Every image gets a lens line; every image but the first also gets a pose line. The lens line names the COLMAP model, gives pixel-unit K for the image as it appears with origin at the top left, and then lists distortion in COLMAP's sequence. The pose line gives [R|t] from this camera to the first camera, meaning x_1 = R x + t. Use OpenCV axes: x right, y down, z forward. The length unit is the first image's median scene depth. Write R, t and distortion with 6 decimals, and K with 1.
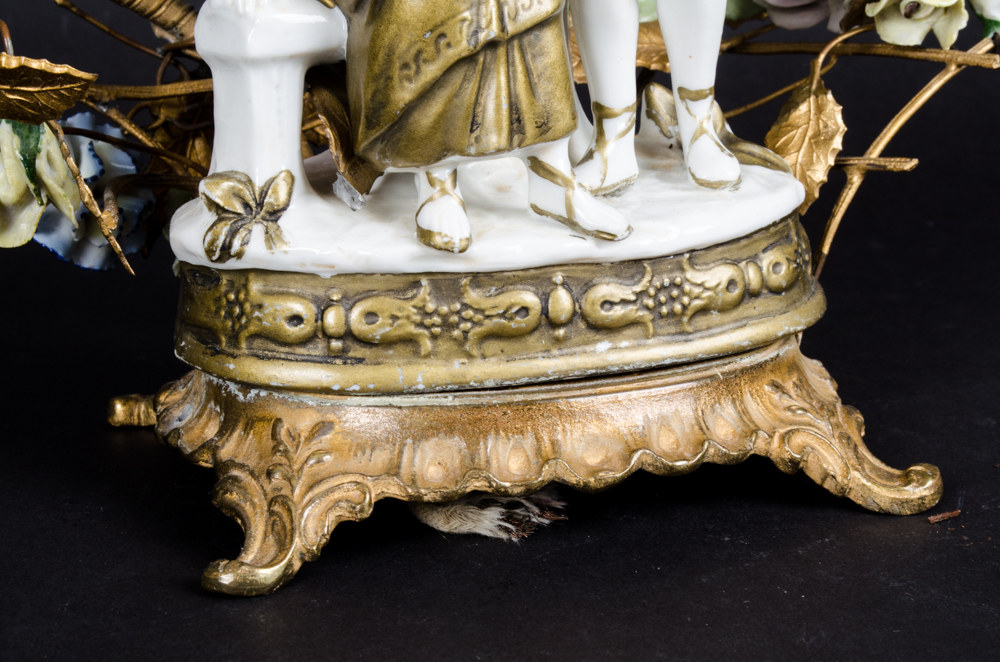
lens RADIAL K [[2162.7, 0, 500.0], [0, 2162.7, 331.0], [0, 0, 1]] dist [0.038015, 0.012560]
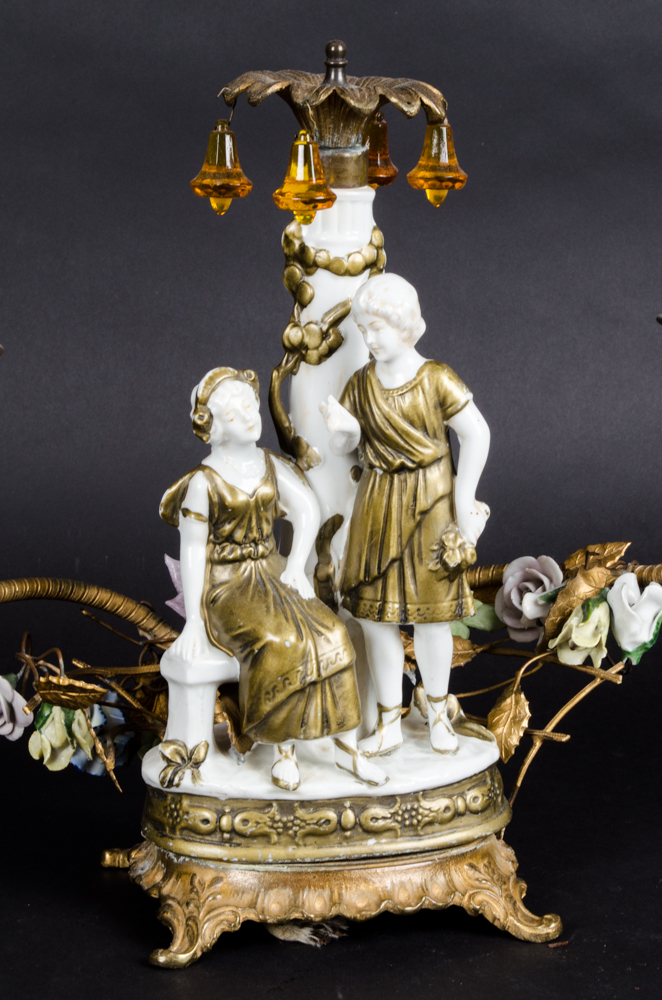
lens RADIAL K [[2300.6, 0, 331.0], [0, 2300.6, 500.0], [0, 0, 1]] dist [0.030338, 0.043193]
pose [[0.996774, 0.036031, -0.071720, 0.144080], [-0.042460, 0.995015, -0.090235, -0.104672], [0.068111, 0.092989, 0.993335, -0.982233]]
